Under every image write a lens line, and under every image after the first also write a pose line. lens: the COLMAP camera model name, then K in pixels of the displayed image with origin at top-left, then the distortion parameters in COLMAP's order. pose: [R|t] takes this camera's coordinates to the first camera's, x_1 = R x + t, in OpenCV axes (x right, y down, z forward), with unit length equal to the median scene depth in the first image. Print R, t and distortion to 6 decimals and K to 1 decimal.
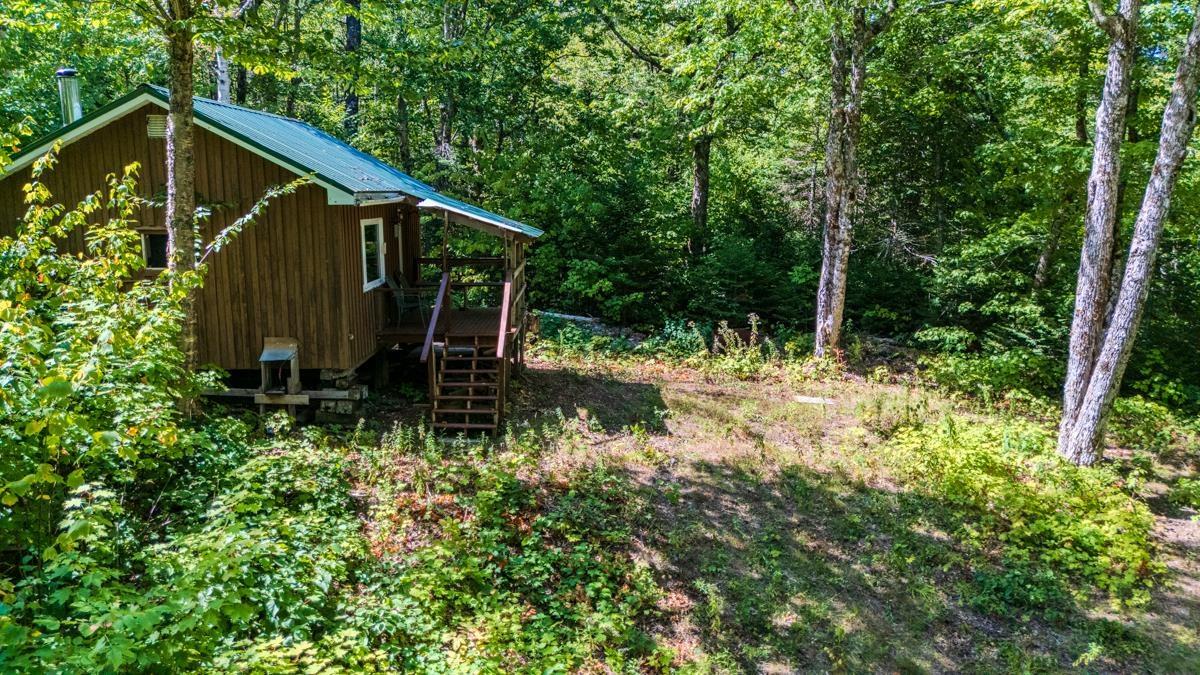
lens RADIAL K [[845.6, 0, 599.4], [0, 845.6, 337.6], [0, 0, 1]] dist [0.012343, -0.003423]
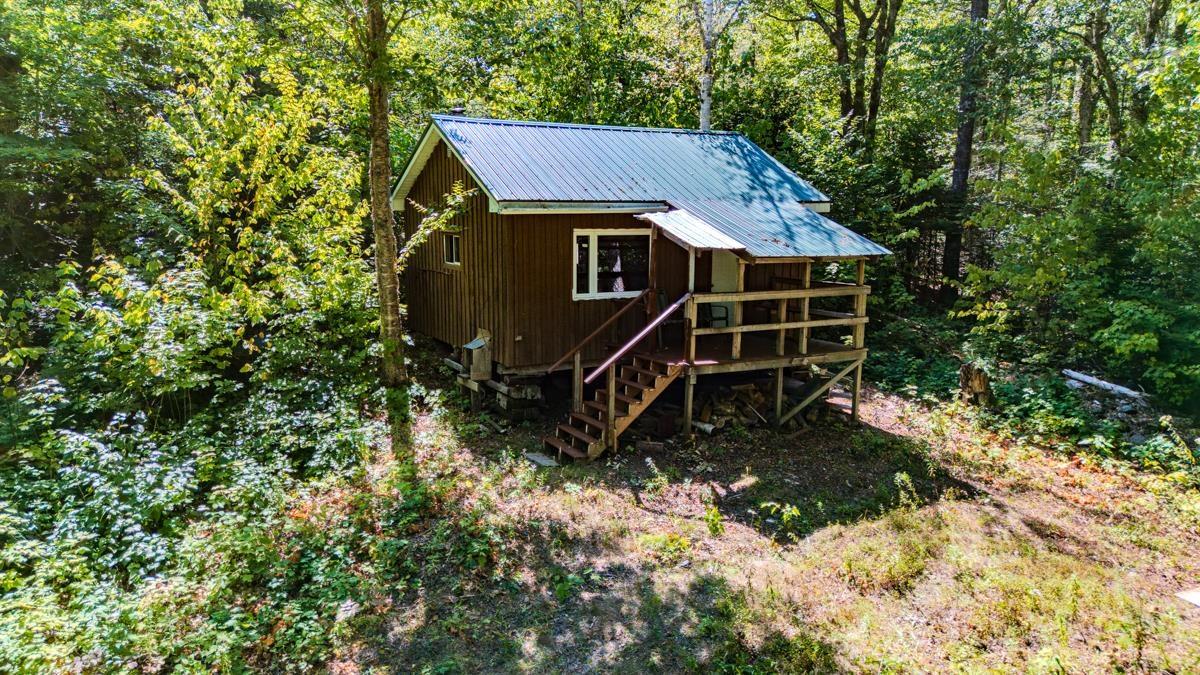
lens RADIAL K [[845.6, 0, 599.7], [0, 845.6, 338.7], [0, 0, 1]] dist [0.012343, -0.003423]
pose [[0.497466, 0.138865, -0.856297, 0.627300], [-0.152336, 0.985749, 0.071358, -0.085523], [0.854003, 0.094947, 0.511530, 0.507106]]
